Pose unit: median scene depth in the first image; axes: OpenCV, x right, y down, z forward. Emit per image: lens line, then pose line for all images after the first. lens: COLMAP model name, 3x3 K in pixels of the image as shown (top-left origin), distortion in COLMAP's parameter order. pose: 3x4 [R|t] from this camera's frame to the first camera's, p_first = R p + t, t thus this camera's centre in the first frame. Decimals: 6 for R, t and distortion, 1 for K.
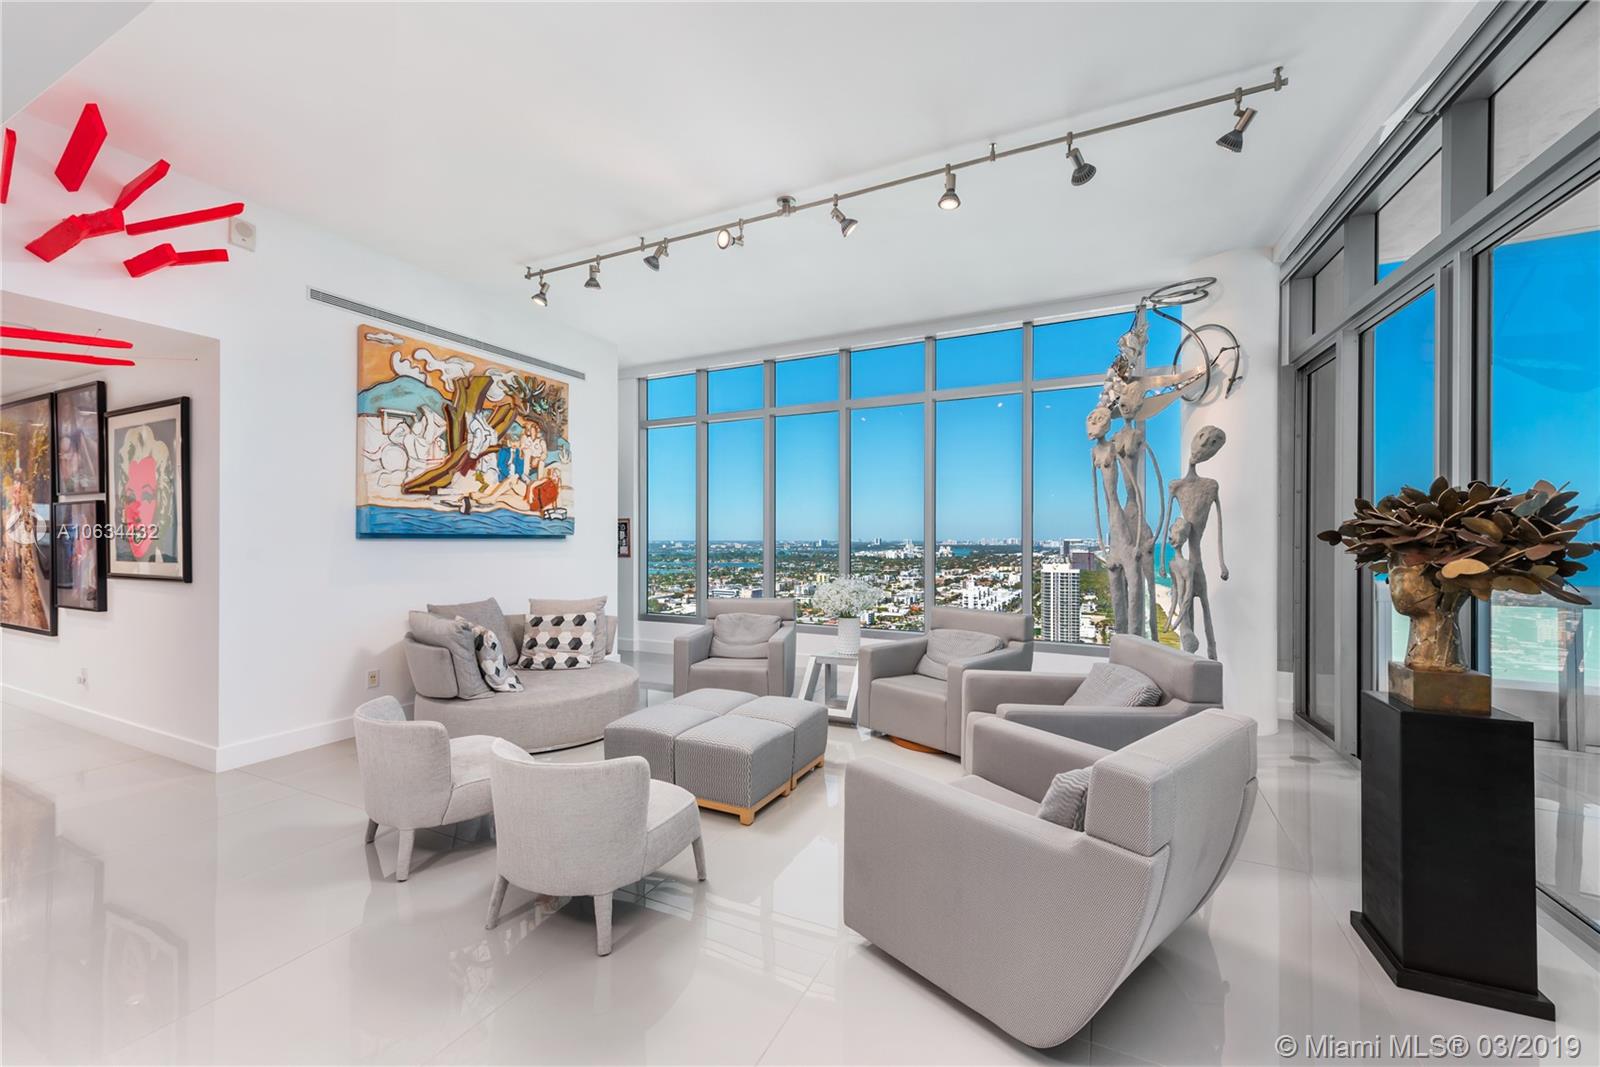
lens RADIAL K [[629.3, 0, 805.5], [0, 629.3, 545.4], [0, 0, 1]] dist [0.010300, -0.000634]
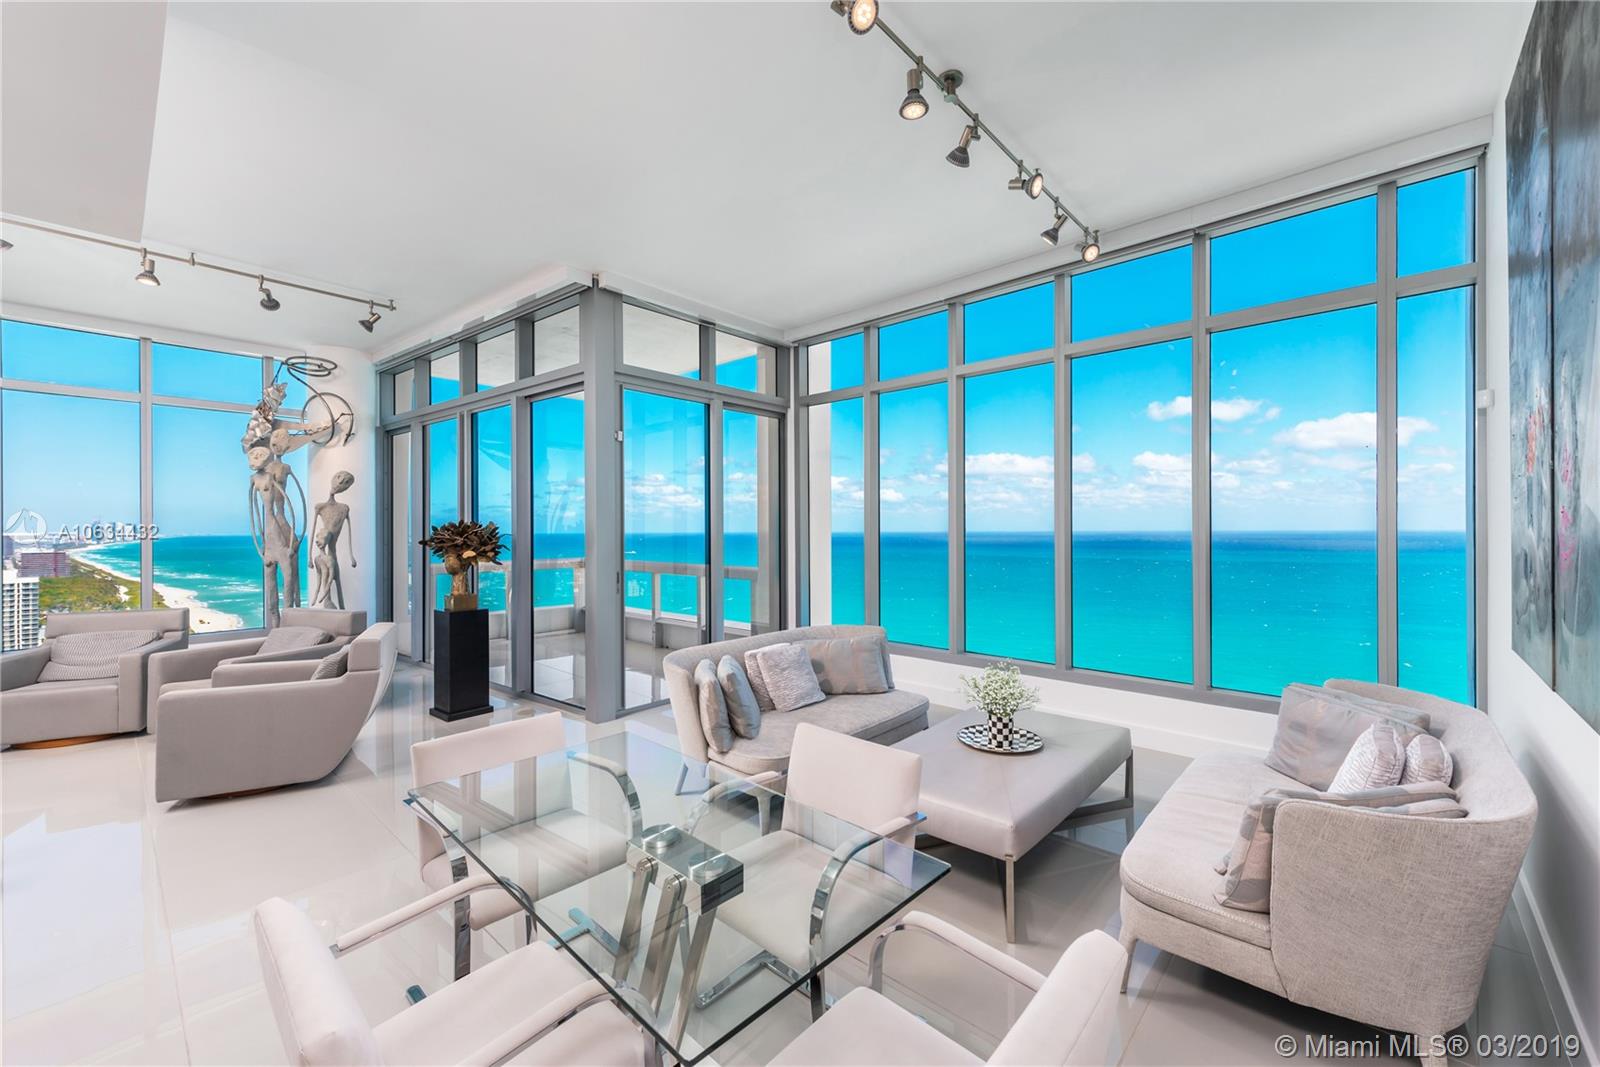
lens RADIAL K [[629.3, 0, 796.0], [0, 629.3, 519.8], [0, 0, 1]] dist [0.010300, -0.000634]
pose [[0.284450, 0.012356, 0.958611, -0.537637], [0.015253, 0.999732, -0.017412, -0.020435], [-0.958570, 0.019575, 0.284185, -0.516733]]
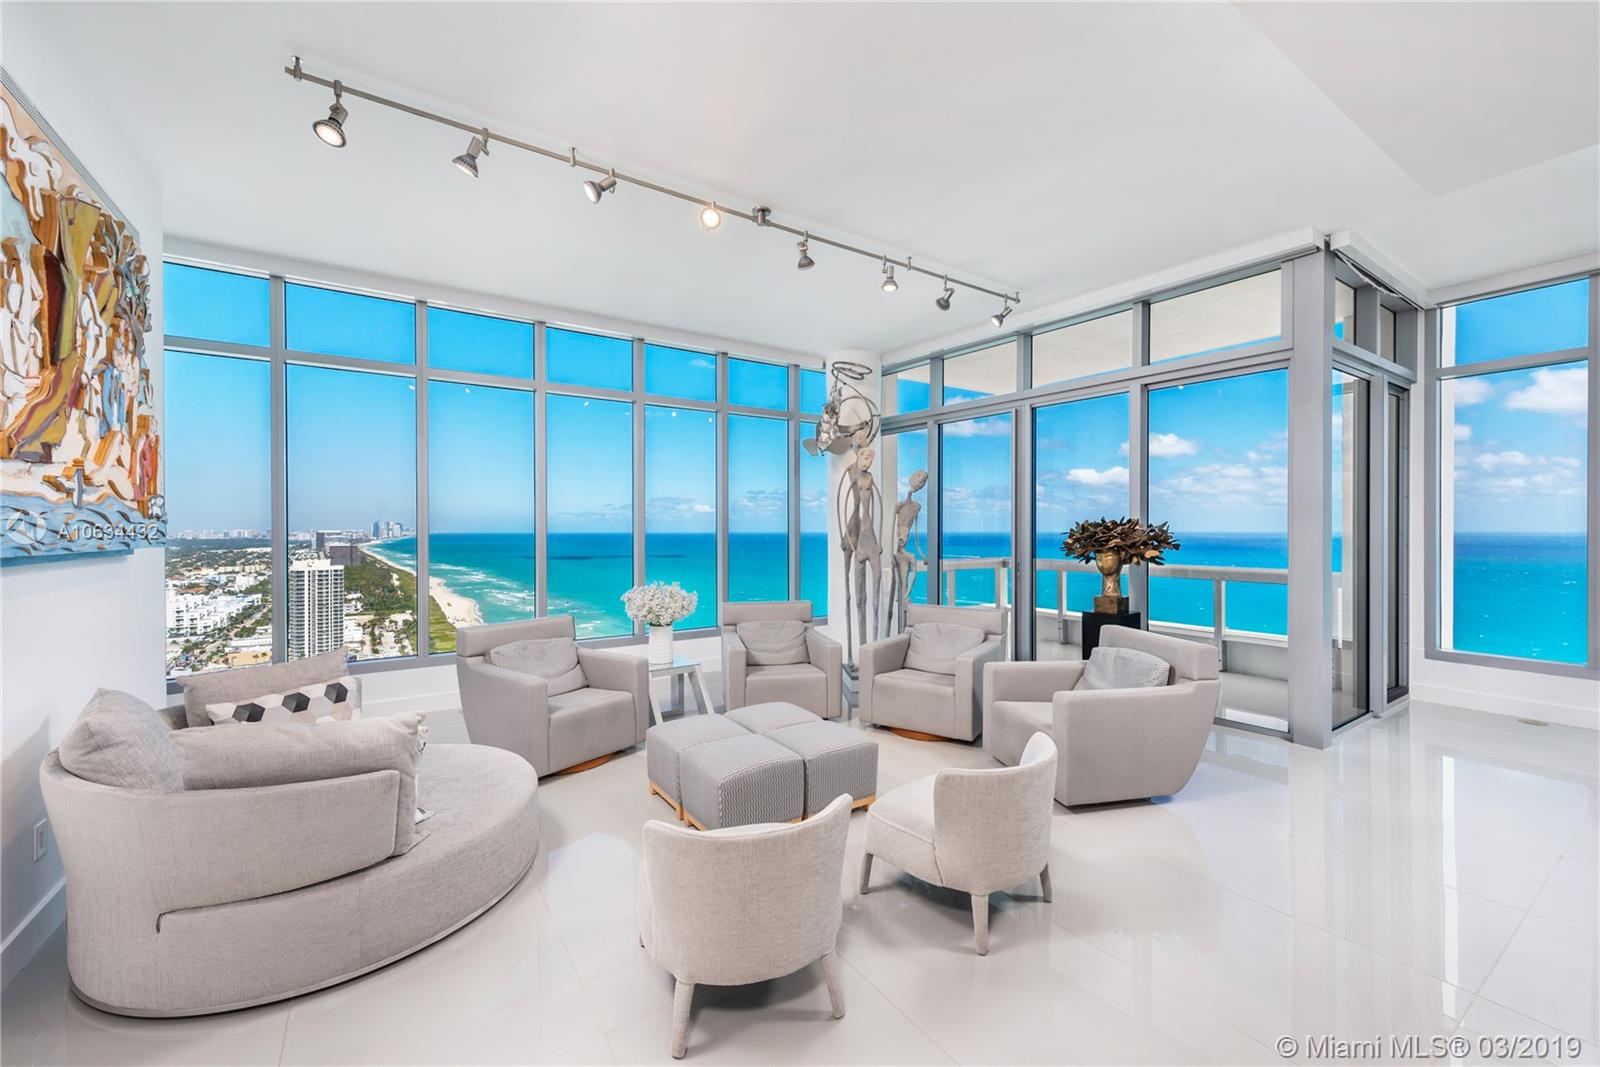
lens RADIAL K [[629.3, 0, 804.9], [0, 629.3, 533.1], [0, 0, 1]] dist [0.010300, -0.000634]
pose [[0.501956, -0.007120, 0.864864, -0.738851], [0.011853, 0.999929, 0.001352, -0.023772], [-0.864812, 0.009572, 0.502004, 0.366108]]
